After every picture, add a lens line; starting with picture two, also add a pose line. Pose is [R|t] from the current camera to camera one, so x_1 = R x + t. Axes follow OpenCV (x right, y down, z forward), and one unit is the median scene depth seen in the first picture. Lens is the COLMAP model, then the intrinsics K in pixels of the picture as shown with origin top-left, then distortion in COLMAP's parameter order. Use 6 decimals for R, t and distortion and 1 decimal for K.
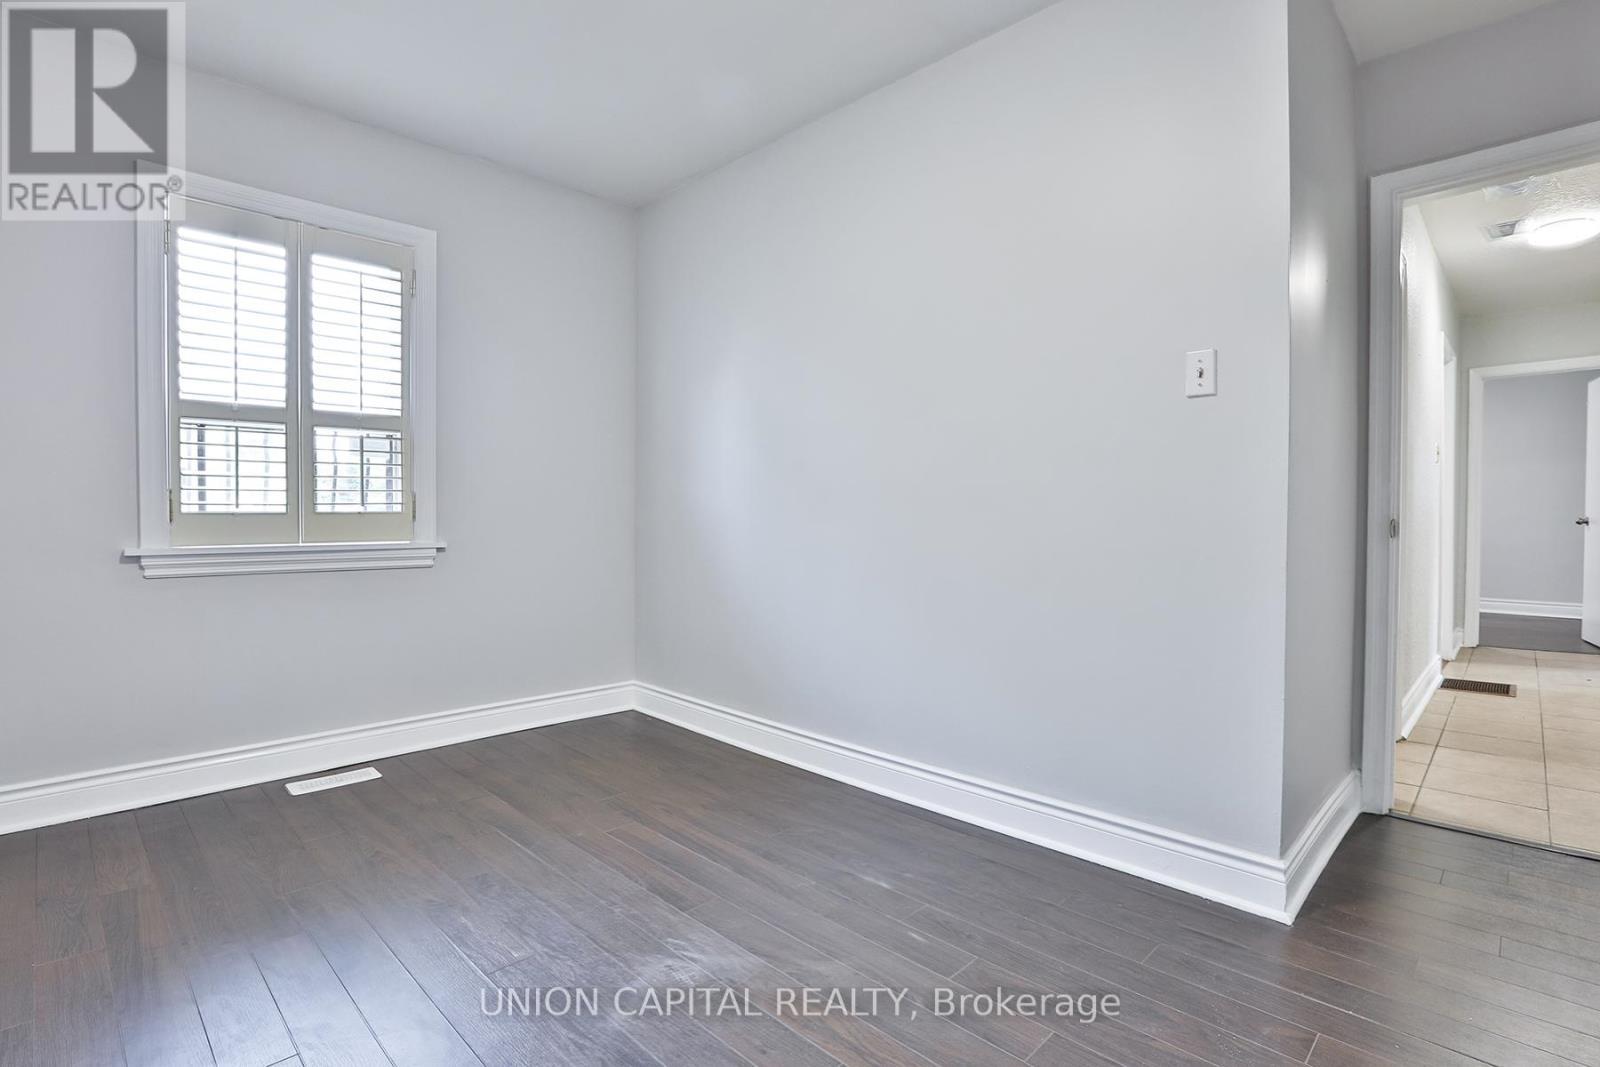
lens RADIAL K [[810.9, 0, 739.1], [0, 810.9, 543.2], [0, 0, 1]] dist [0.035834, 0.000177]
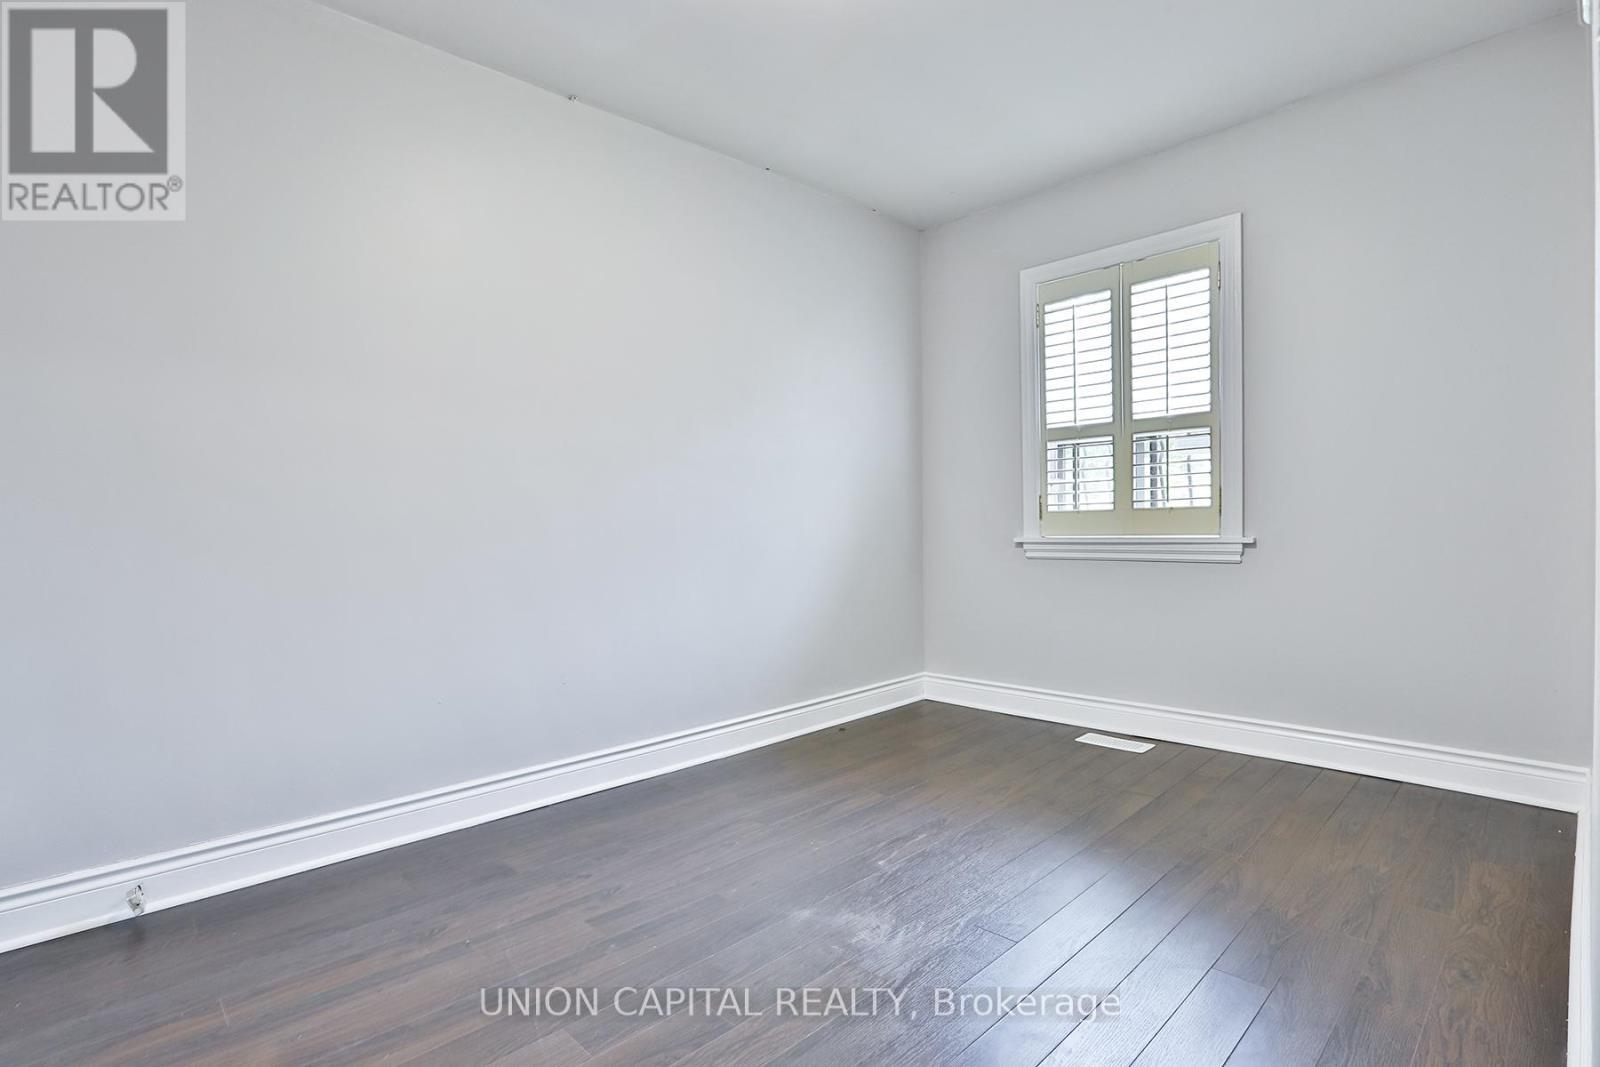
lens RADIAL K [[778.4, 0, 796.4], [0, 778.4, 519.3], [0, 0, 1]] dist [-0.001776, 0.000389]
pose [[0.052567, 0.001816, -0.998616, 0.571052], [-0.006973, 0.999975, 0.001451, -0.022335], [0.998593, 0.006887, 0.052578, 0.492366]]
